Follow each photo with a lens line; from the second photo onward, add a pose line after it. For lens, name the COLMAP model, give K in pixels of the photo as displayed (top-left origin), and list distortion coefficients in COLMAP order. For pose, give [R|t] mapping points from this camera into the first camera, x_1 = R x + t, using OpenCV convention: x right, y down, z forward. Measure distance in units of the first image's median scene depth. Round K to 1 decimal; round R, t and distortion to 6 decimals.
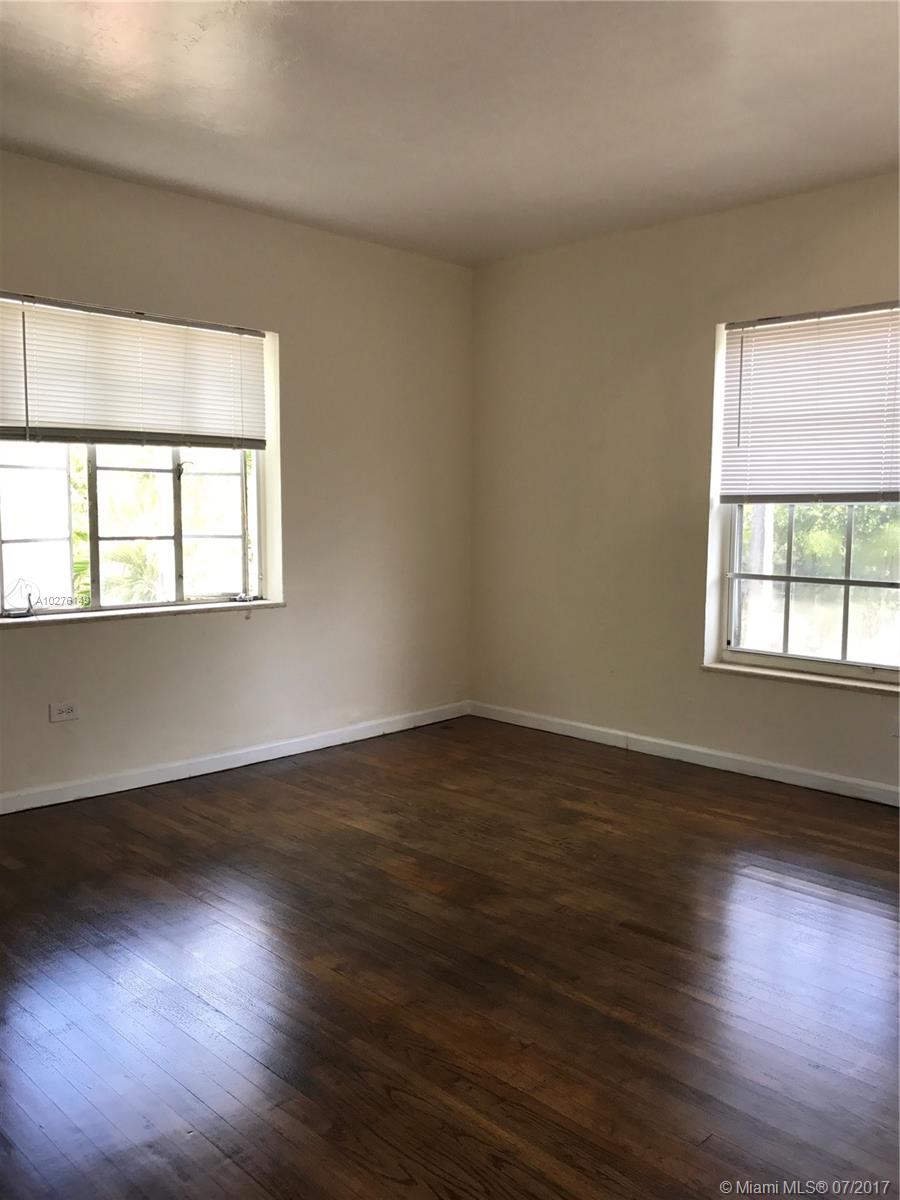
lens RADIAL K [[994.6, 0, 448.7], [0, 994.6, 568.8], [0, 0, 1]] dist [0.010129, 0.003614]
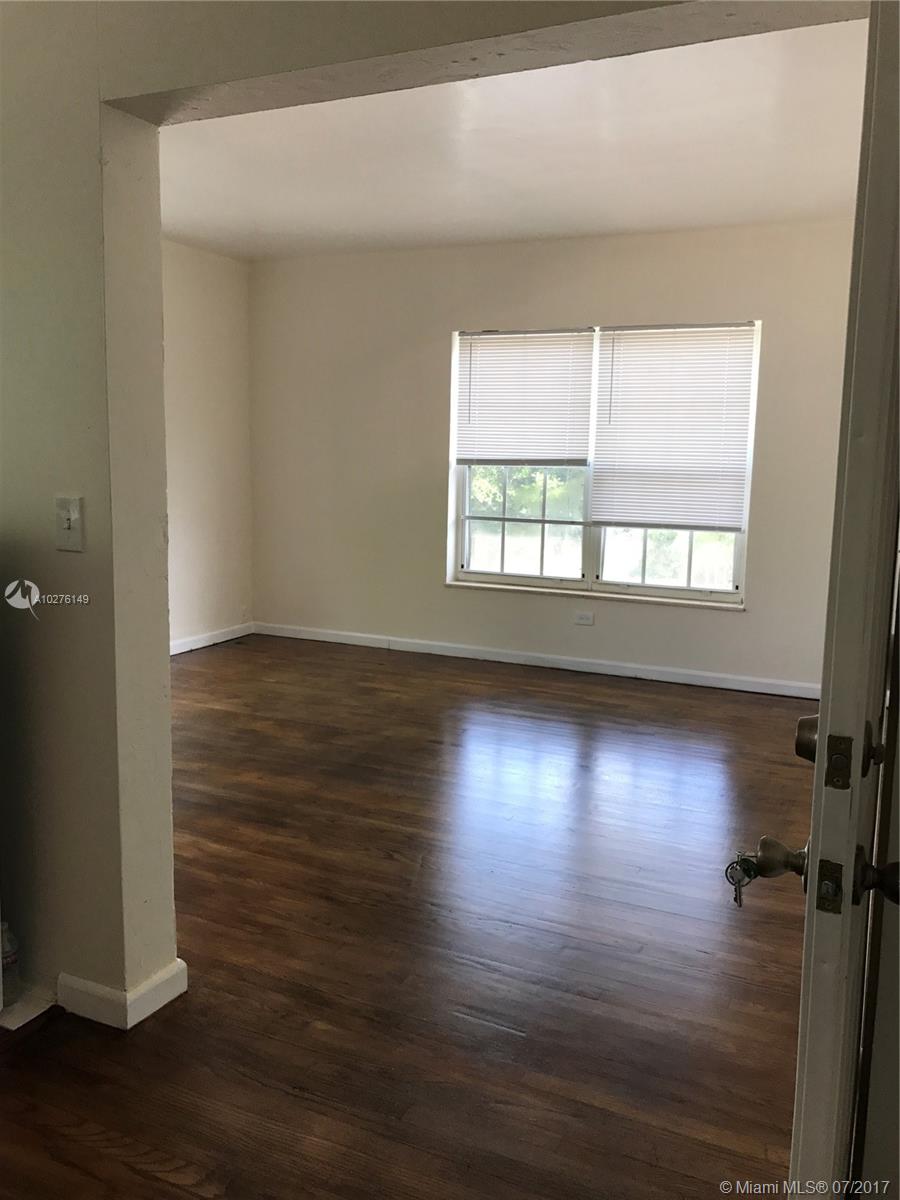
lens RADIAL K [[994.6, 0, 448.7], [0, 994.6, 568.8], [0, 0, 1]] dist [0.010129, 0.003614]
pose [[0.943729, -0.026104, 0.329689, -0.193650], [0.008059, 0.998399, 0.055985, 0.000529], [-0.330622, -0.050177, 0.942428, -0.294449]]
